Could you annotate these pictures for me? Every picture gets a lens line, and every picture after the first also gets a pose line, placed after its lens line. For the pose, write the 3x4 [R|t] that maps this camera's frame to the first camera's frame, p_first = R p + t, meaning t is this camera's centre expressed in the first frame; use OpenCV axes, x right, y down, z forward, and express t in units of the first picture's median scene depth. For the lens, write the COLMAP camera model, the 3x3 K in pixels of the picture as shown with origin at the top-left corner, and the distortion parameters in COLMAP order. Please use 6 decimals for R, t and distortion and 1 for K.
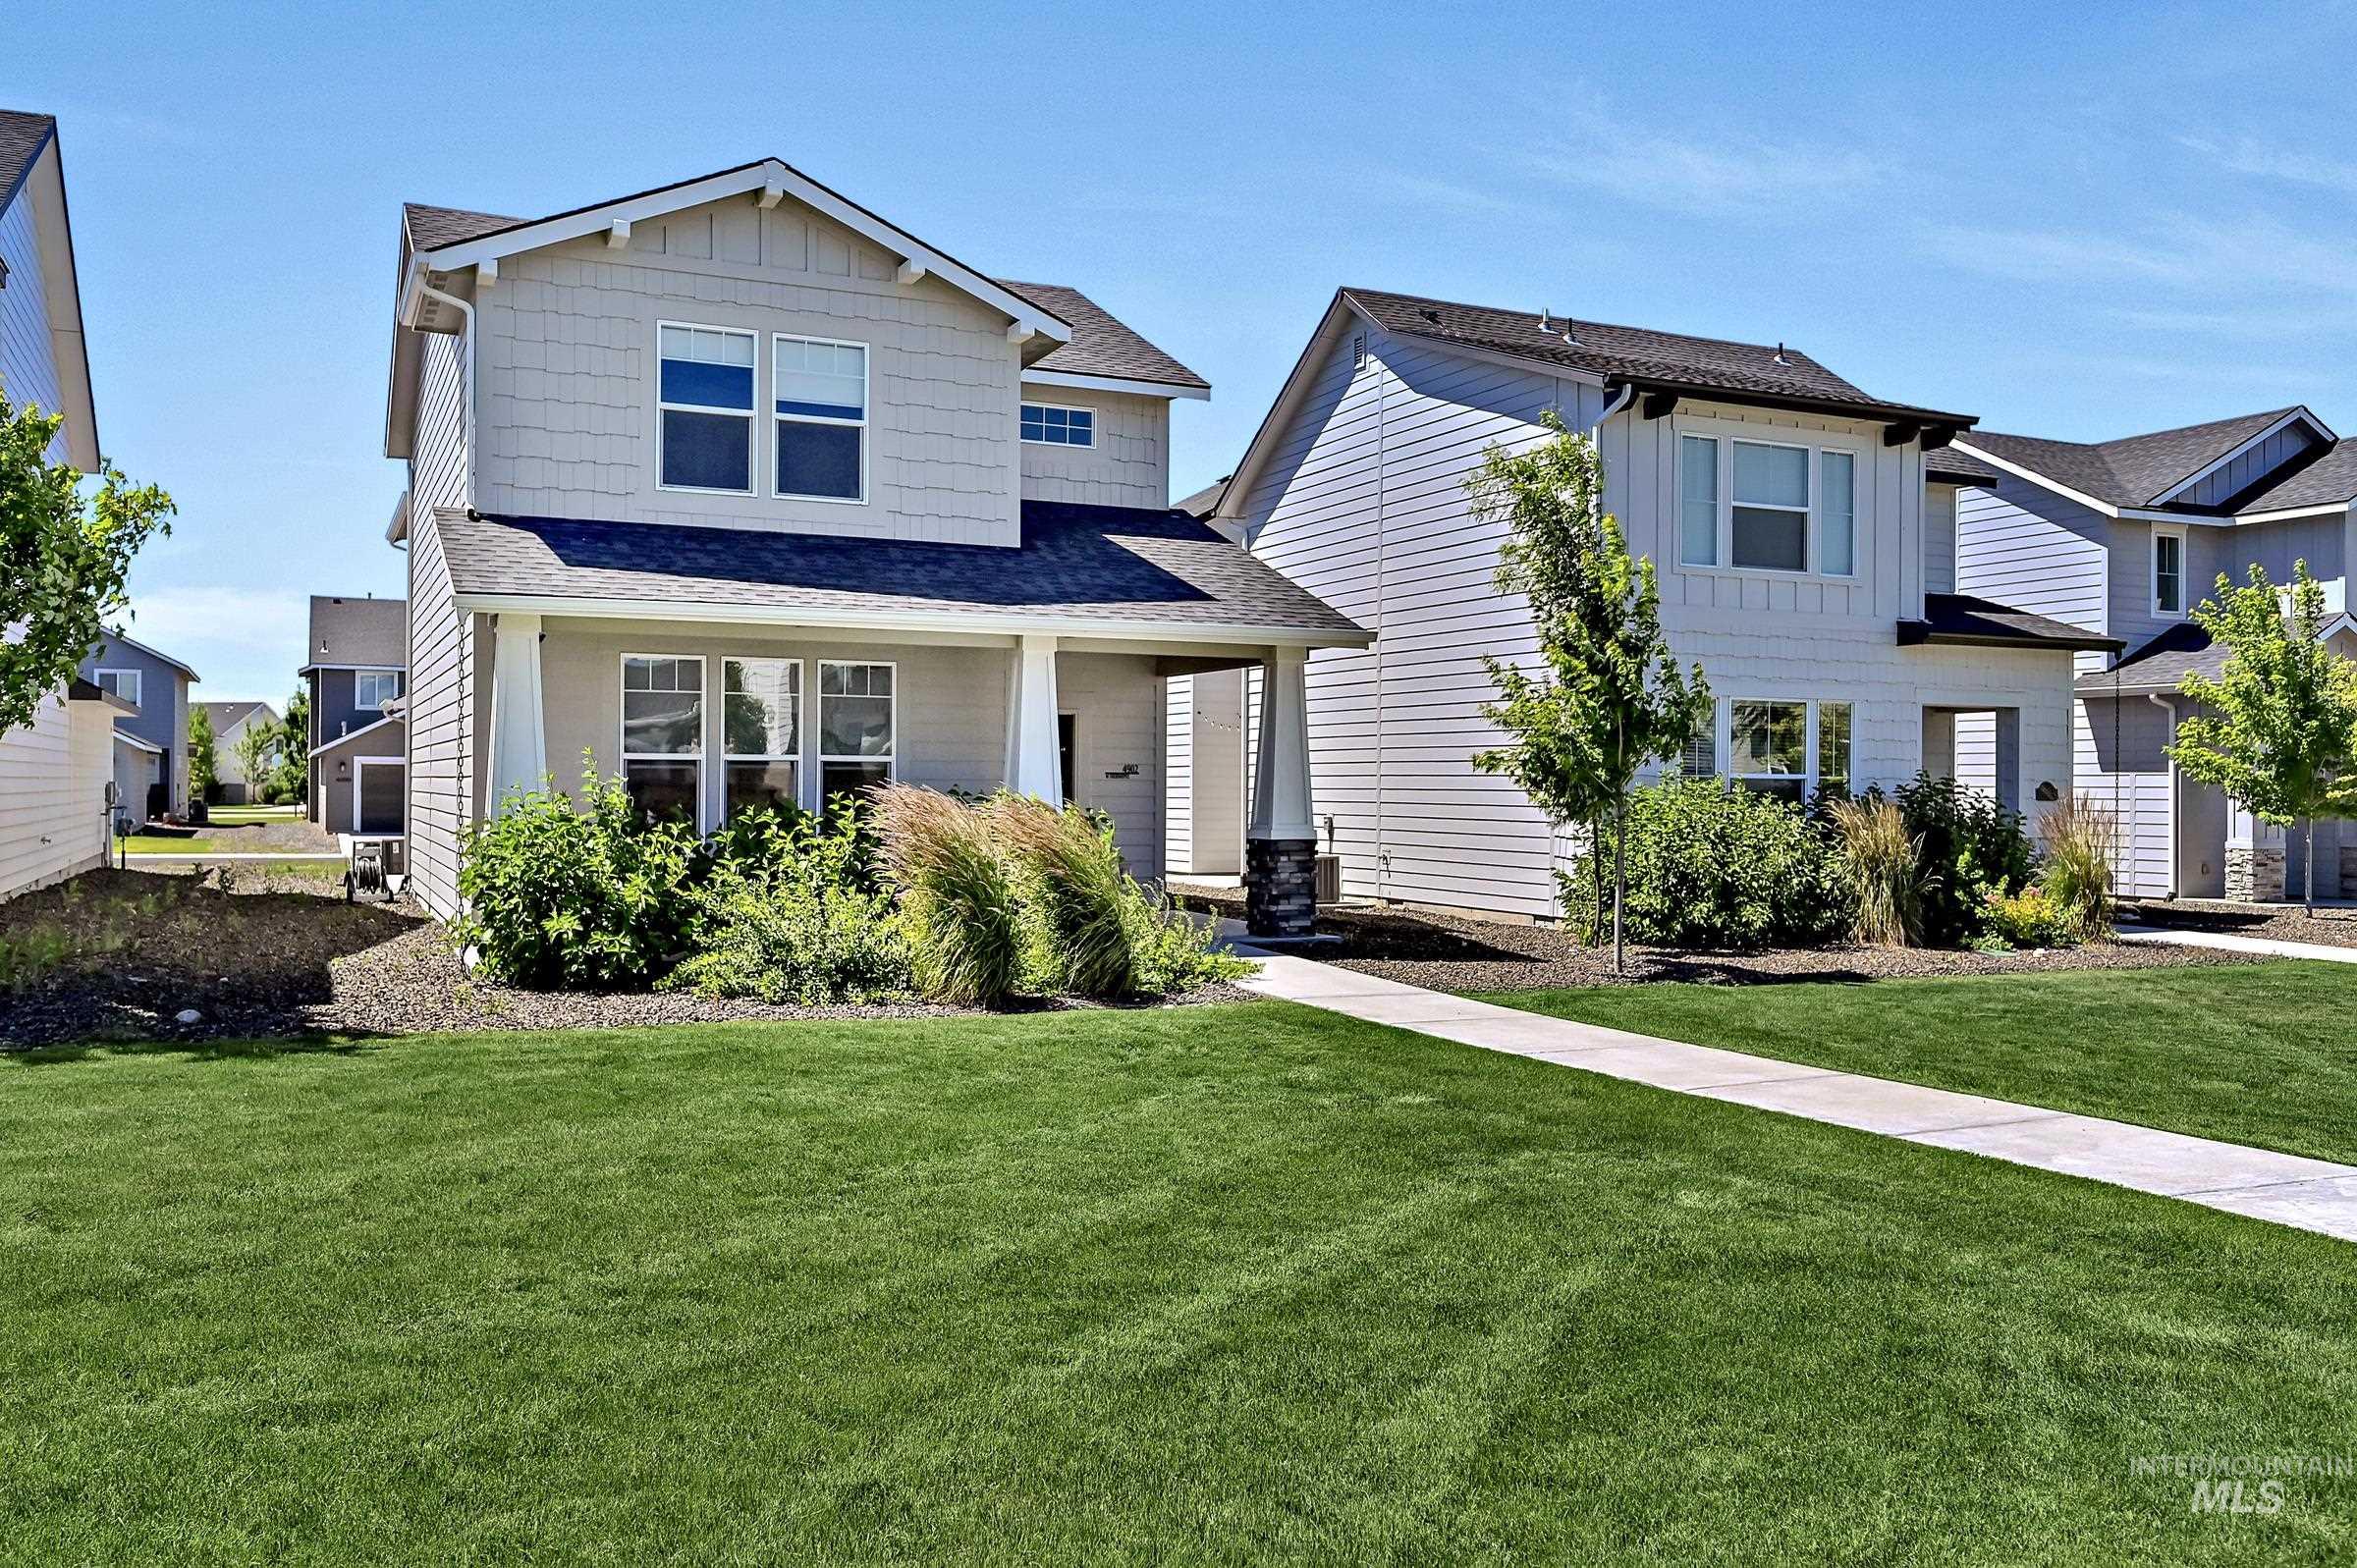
lens RADIAL K [[1800.7, 0, 1178.5], [0, 1800.7, 784.0], [0, 0, 1]] dist [0.007520, 0.004496]
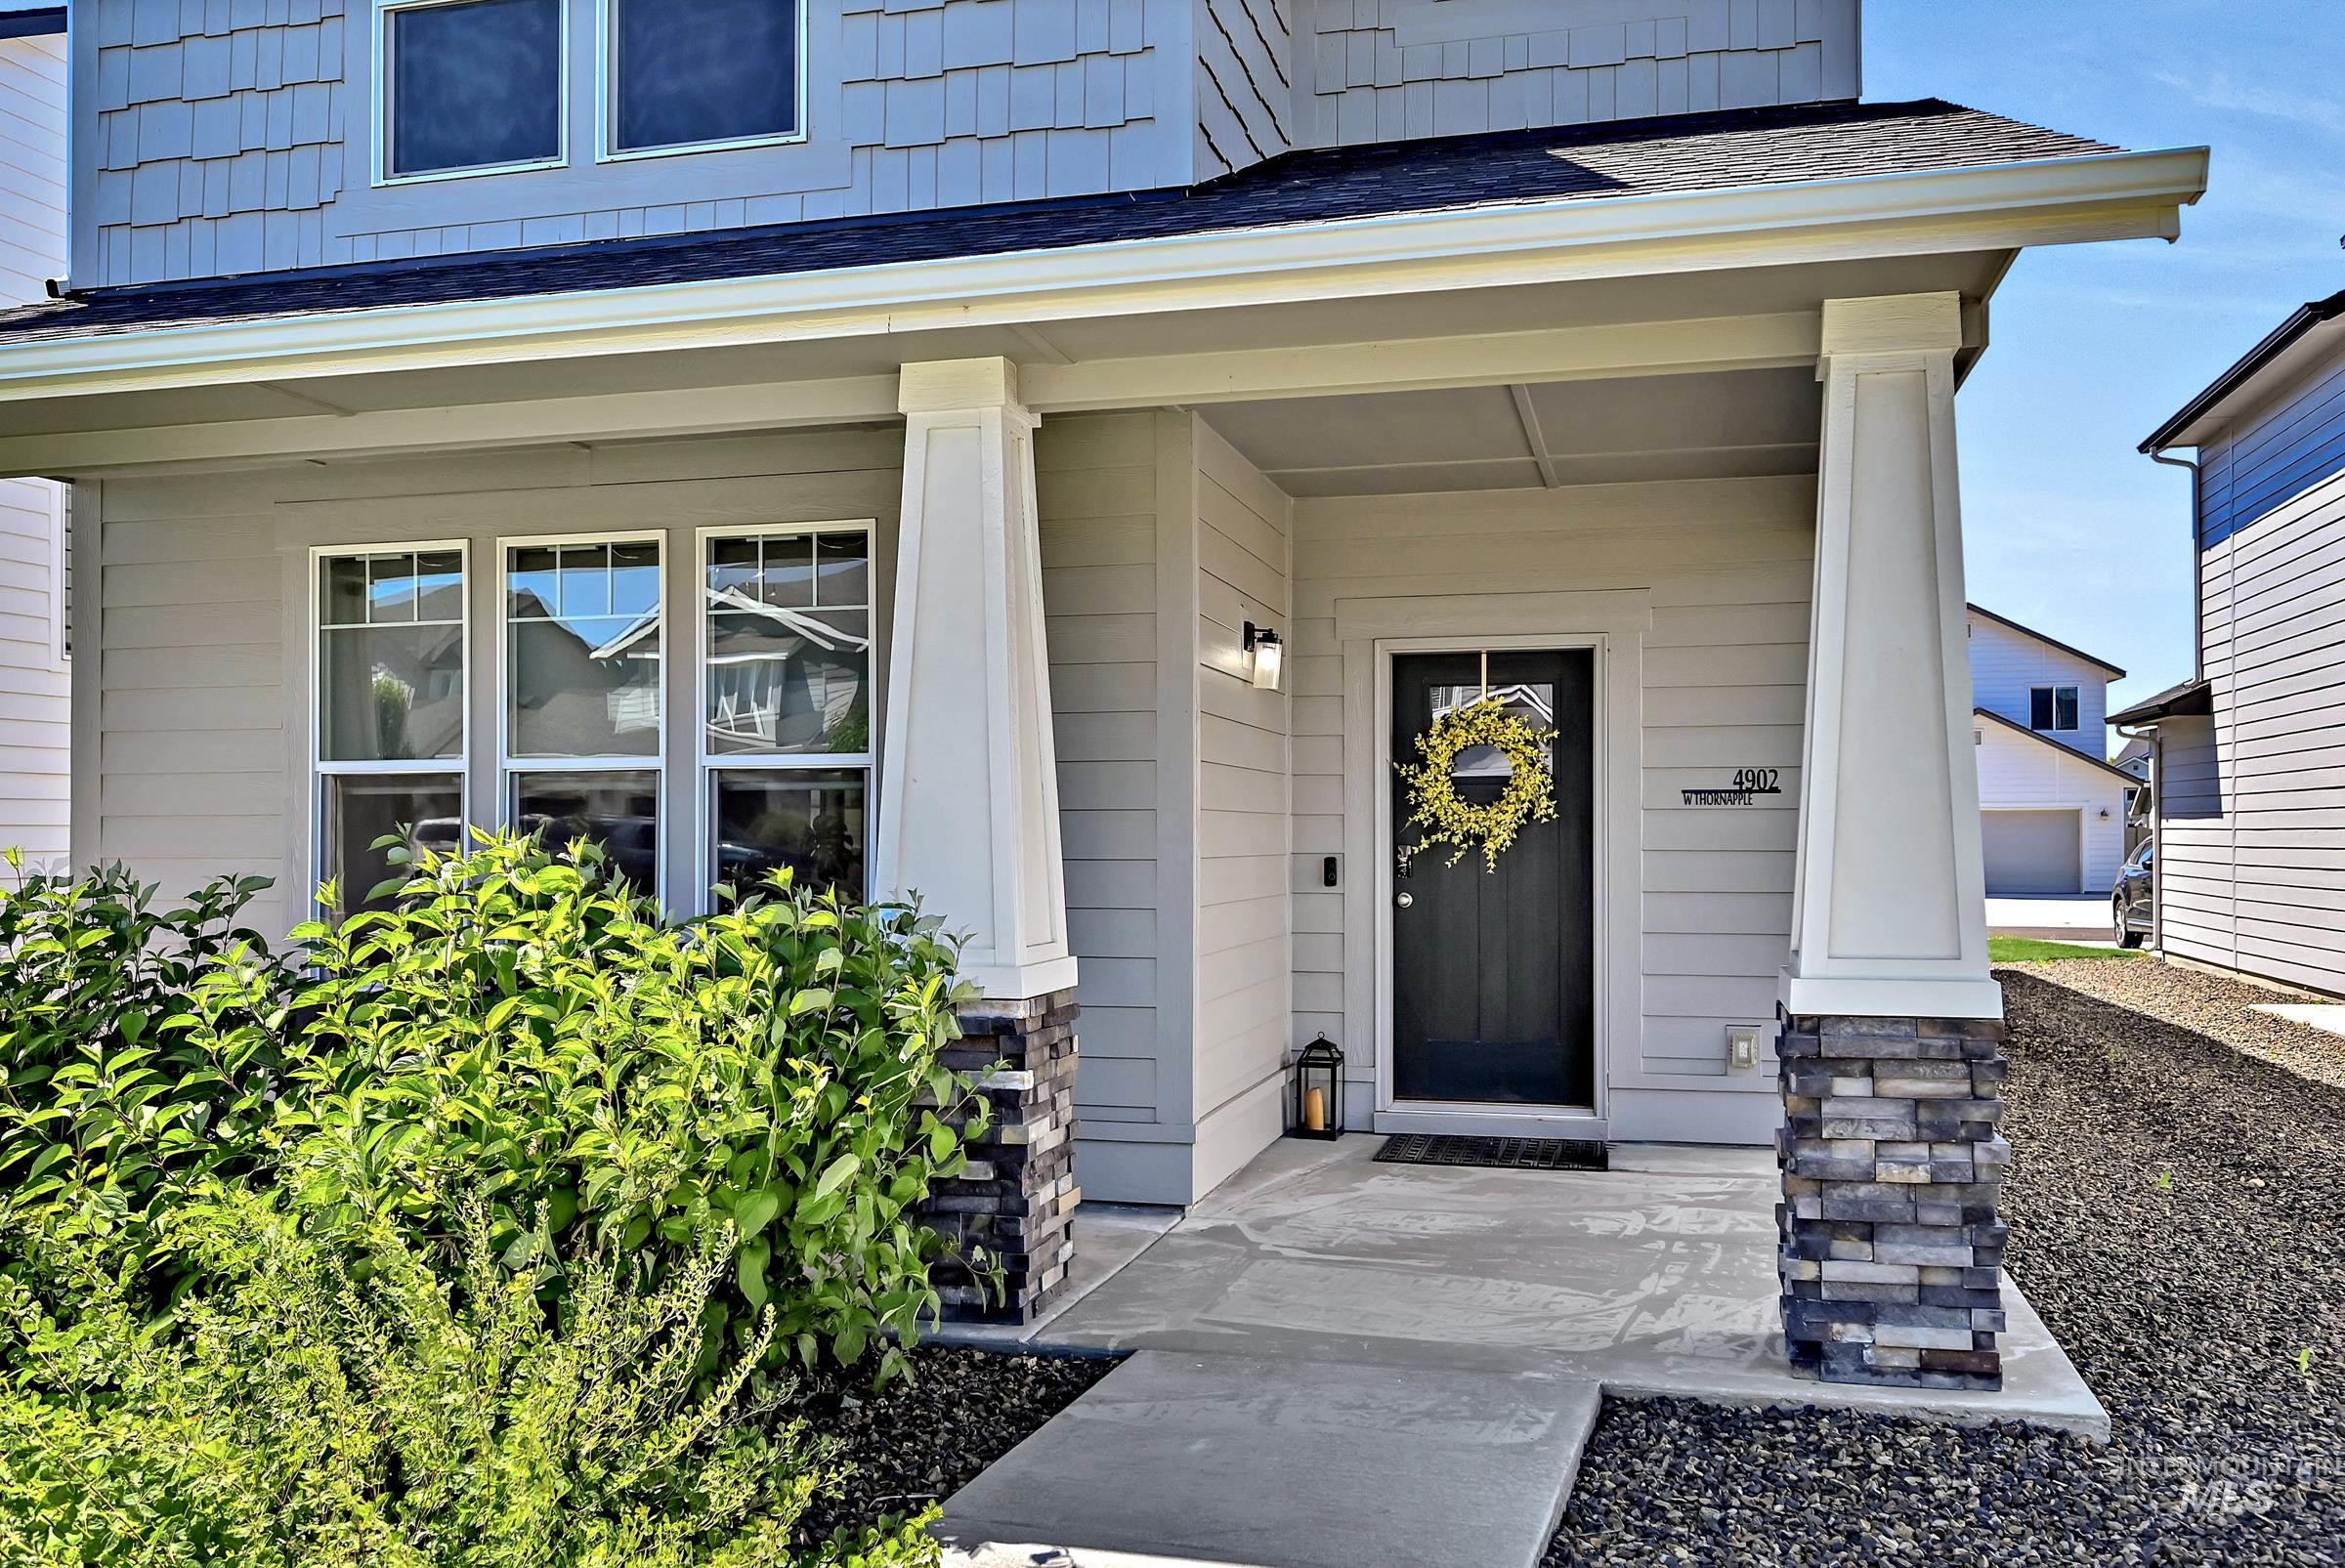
lens RADIAL K [[1791.7, 0, 1172.5], [0, 1791.7, 784.0], [0, 0, 1]] dist [0.007520, 0.004496]
pose [[0.749282, -0.014228, -0.662098, 0.168052], [-0.002932, 0.999688, -0.024801, 0.003165], [0.662245, 0.020524, 0.749007, 0.761800]]
